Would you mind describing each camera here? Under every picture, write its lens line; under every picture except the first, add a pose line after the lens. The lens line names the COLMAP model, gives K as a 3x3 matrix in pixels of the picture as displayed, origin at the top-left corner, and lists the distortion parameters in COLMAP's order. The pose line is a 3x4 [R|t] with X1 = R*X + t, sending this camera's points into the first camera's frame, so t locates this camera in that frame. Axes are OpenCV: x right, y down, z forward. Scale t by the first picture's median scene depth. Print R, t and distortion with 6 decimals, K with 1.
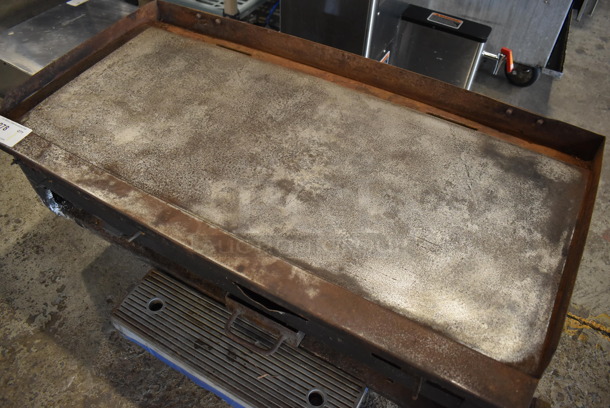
lens RADIAL K [[473.2, 0, 307.4], [0, 473.2, 203.5], [0, 0, 1]] dist [-0.096822, 0.010831]
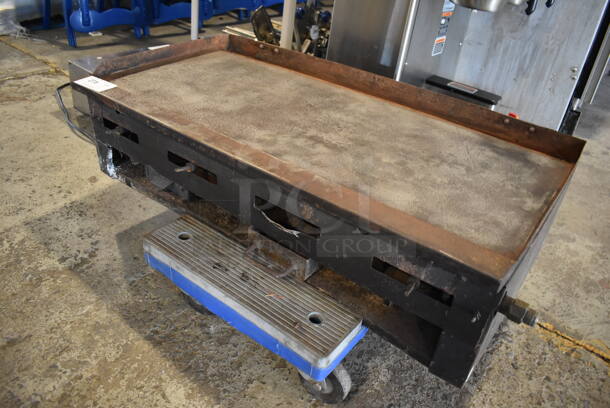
lens RADIAL K [[473.2, 0, 307.4], [0, 473.2, 203.5], [0, 0, 1]] dist [-0.096822, 0.010831]
pose [[0.988693, 0.138431, -0.057649, 0.020887], [-0.148948, 0.951059, -0.270742, 0.378611], [0.017349, 0.276267, 0.960924, -0.100557]]
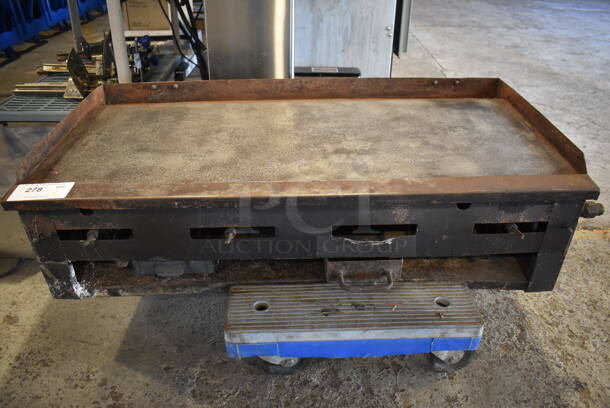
lens RADIAL K [[473.2, 0, 307.4], [0, 473.2, 203.5], [0, 0, 1]] dist [-0.096822, 0.010831]
pose [[0.853848, -0.277416, 0.440437, -0.582462], [0.393176, 0.898229, -0.196461, 0.240091], [-0.341112, 0.340917, 0.876024, 0.009791]]
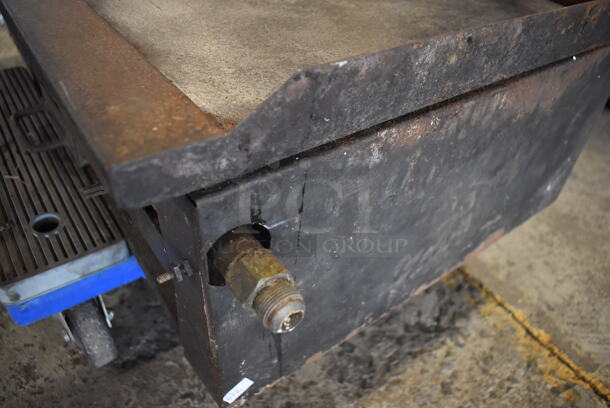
lens RADIAL K [[473.2, 0, 307.4], [0, 473.2, 203.5], [0, 0, 1]] dist [-0.096822, 0.010831]
pose [[0.917250, 0.316273, -0.242123, 0.404236], [-0.348016, 0.932039, -0.100934, 0.270103], [0.193746, 0.176844, 0.964981, 0.375044]]
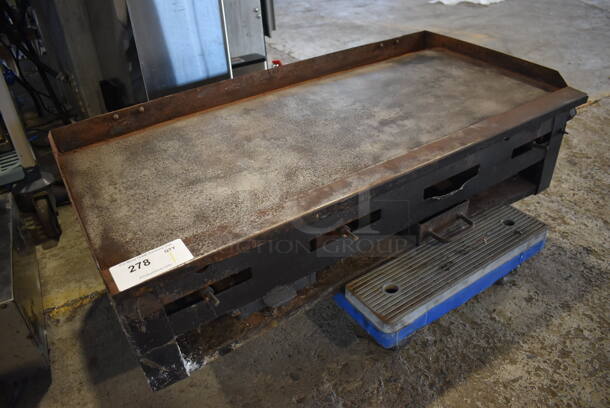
lens RADIAL K [[473.2, 0, 307.4], [0, 473.2, 203.5], [0, 0, 1]] dist [-0.096822, 0.010831]
pose [[0.458953, -0.523656, 0.717737, -0.965995], [0.703169, 0.707876, 0.066824, -0.097235], [-0.543062, 0.474021, 0.693100, 0.293654]]
